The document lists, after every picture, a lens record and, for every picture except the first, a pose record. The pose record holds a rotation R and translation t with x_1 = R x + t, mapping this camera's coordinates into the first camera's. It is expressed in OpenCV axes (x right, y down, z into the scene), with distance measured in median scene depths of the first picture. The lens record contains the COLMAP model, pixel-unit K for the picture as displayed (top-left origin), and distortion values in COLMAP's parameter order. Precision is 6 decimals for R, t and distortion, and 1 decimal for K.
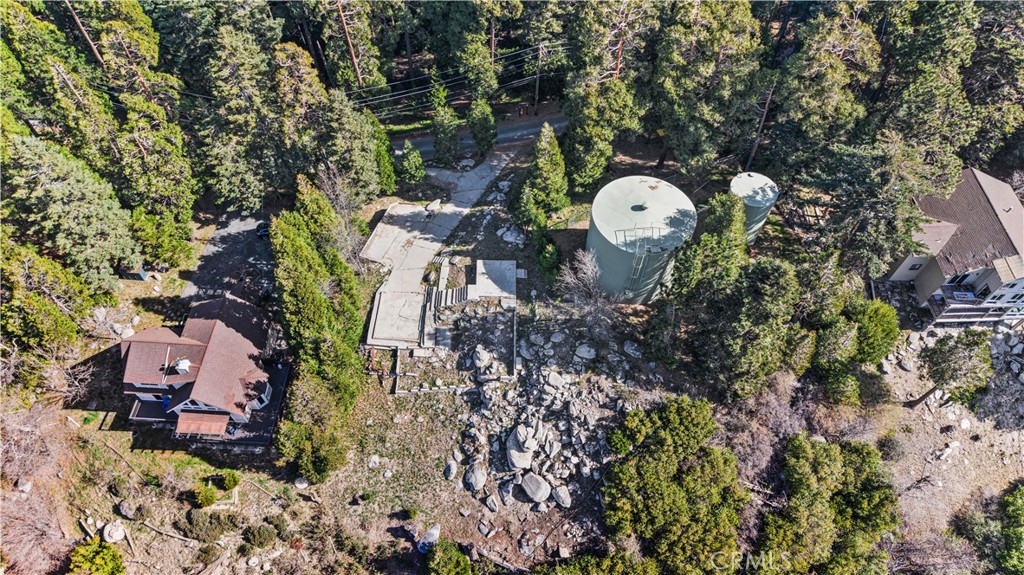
lens RADIAL K [[685.2, 0, 516.0], [0, 685.2, 289.1], [0, 0, 1]] dist [0.114550, -0.258136]
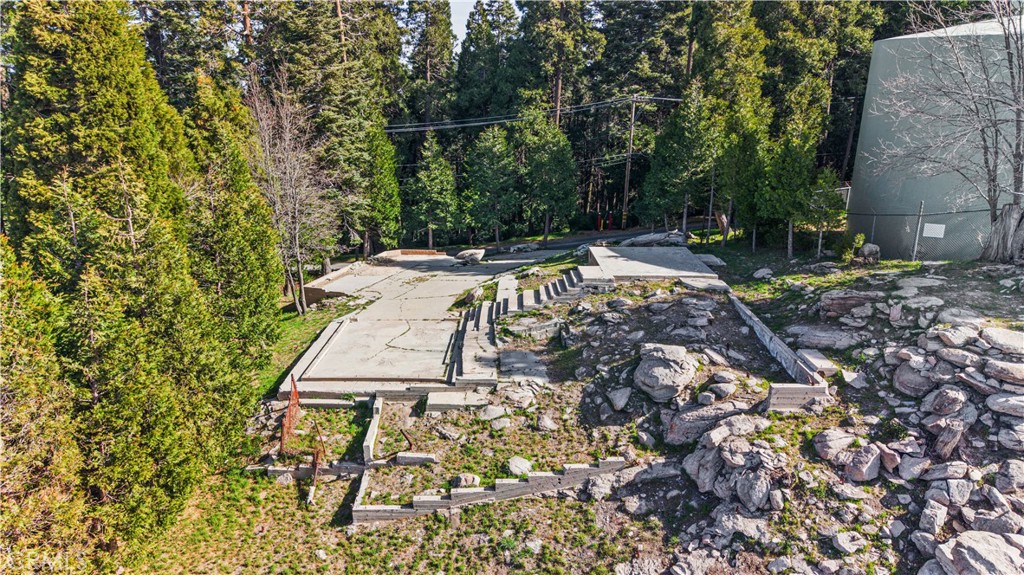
lens RADIAL K [[687.8, 0, 512.6], [0, 687.8, 291.8], [0, 0, 1]] dist [0.029064, -0.048674]
pose [[0.999702, -0.010323, 0.022125, -0.124216], [0.021939, 0.777438, -0.628577, 0.259161], [-0.010711, 0.628875, 0.777433, 0.773533]]
